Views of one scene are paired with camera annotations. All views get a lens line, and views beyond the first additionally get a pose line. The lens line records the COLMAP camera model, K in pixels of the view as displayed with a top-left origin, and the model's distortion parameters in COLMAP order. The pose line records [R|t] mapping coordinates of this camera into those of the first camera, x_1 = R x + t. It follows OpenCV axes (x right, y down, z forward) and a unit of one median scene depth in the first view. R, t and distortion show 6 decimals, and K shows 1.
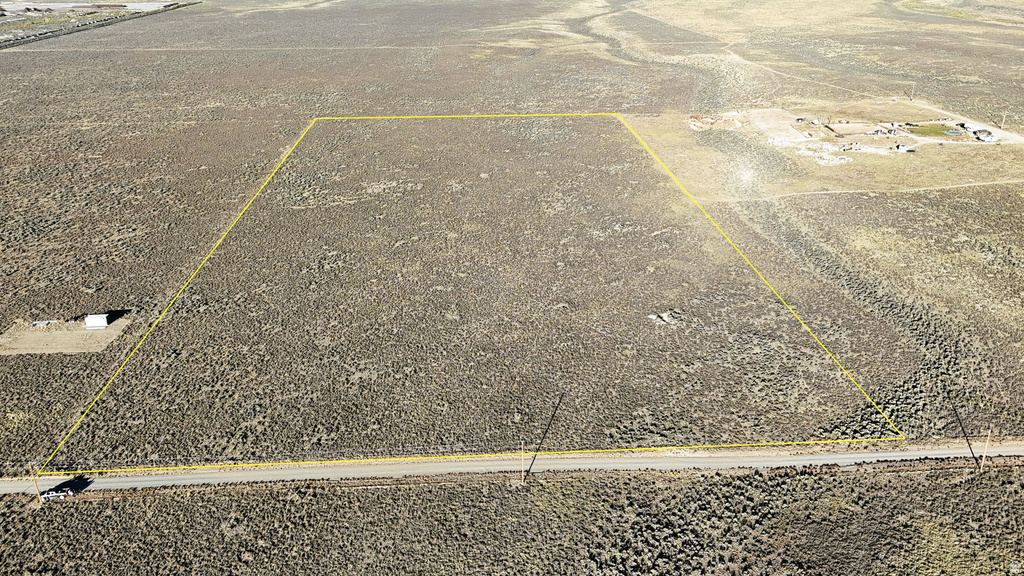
lens RADIAL K [[819.8, 0, 516.7], [0, 819.8, 297.2], [0, 0, 1]] dist [0.080364, -0.072234]
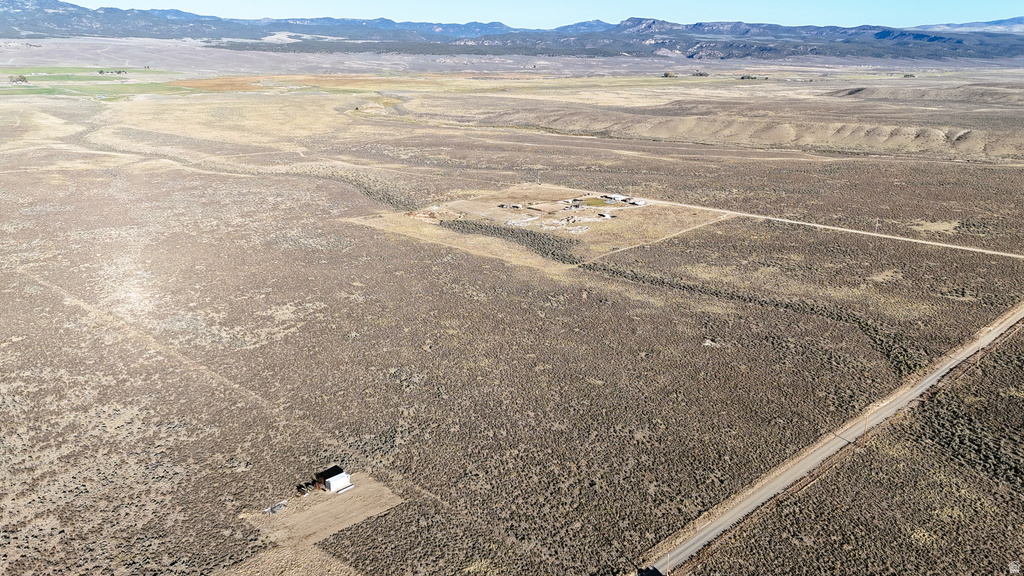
lens RADIAL K [[819.8, 0, 515.7], [0, 819.8, 283.5], [0, 0, 1]] dist [0.080364, -0.072234]
pose [[0.746705, -0.167308, 0.643770, -0.732684], [0.254611, 0.966030, -0.044262, -0.072926], [-0.614496, 0.196962, 0.763938, 0.140064]]
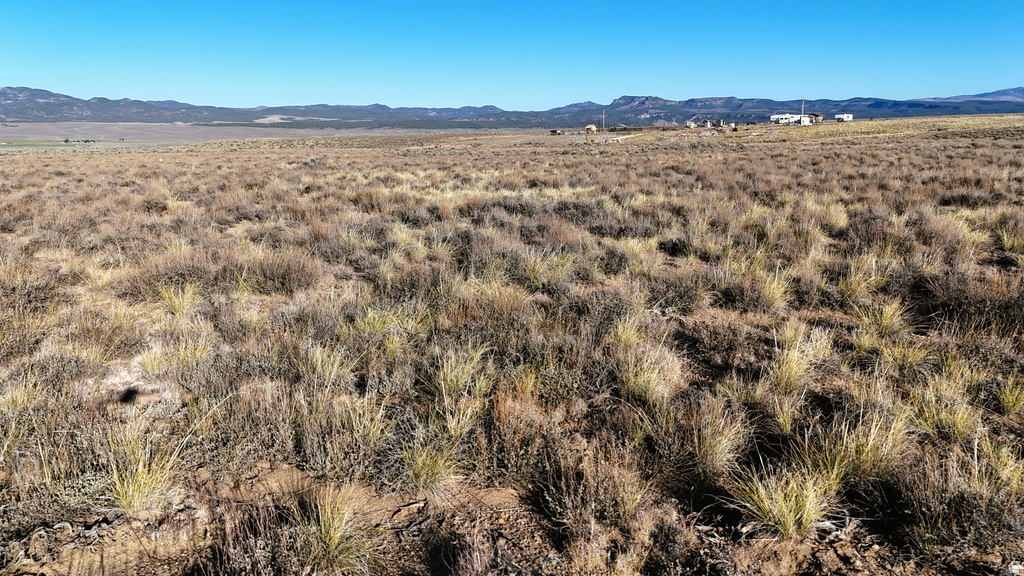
lens RADIAL K [[819.8, 0, 510.8], [0, 819.8, 286.5], [0, 0, 1]] dist [0.080364, -0.072234]
pose [[0.745083, -0.124585, 0.655233, -0.108716], [0.279005, 0.950534, -0.136531, -0.068707], [-0.605812, 0.284540, 0.742987, 1.032467]]
